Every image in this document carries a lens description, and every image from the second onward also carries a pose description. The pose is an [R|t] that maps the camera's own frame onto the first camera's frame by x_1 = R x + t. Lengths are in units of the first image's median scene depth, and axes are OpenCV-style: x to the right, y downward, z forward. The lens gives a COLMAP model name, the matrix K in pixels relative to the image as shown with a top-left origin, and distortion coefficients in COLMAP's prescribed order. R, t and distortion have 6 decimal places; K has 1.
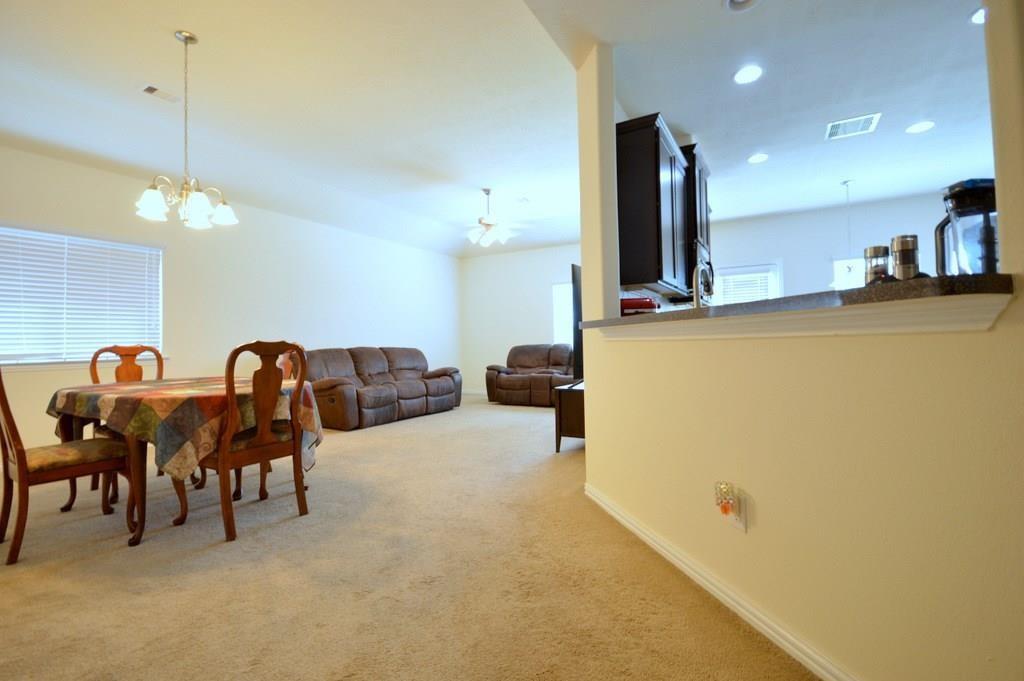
lens RADIAL K [[436.3, 0, 512.0], [0, 436.3, 340.5], [0, 0, 1]] dist [0.000311, -0.015043]
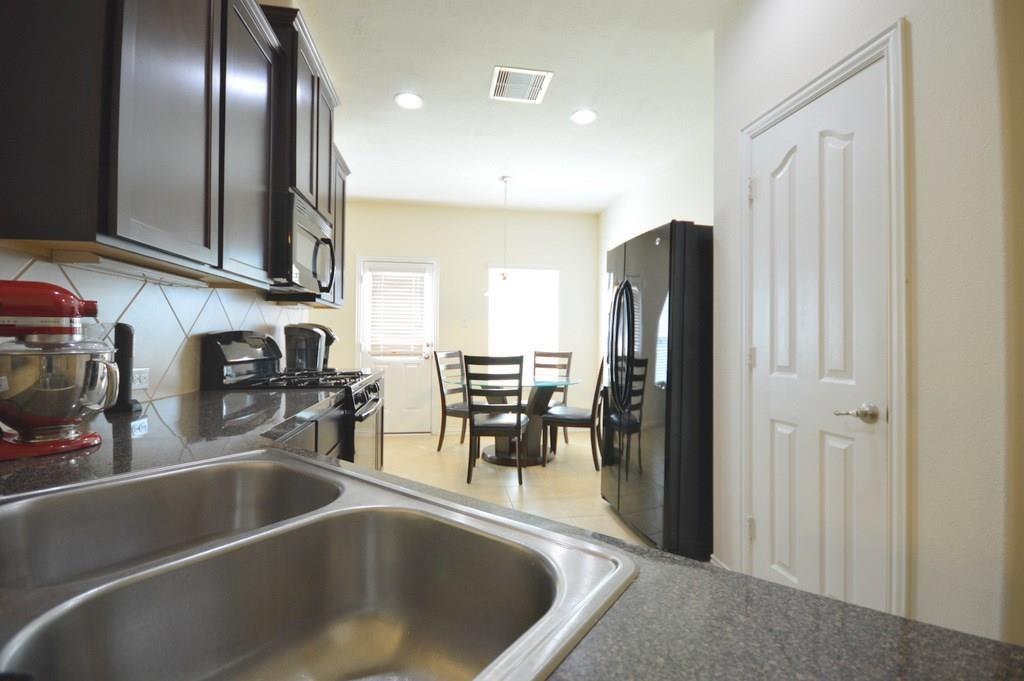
lens RADIAL K [[454.4, 0, 512.0], [0, 454.4, 340.5], [0, 0, 1]] dist [0.003236, -0.004095]
pose [[0.760849, 0.021052, 0.648588, 0.265234], [-0.024080, 0.999701, -0.004200, -0.046205], [-0.648482, -0.012422, 0.761128, 0.391231]]
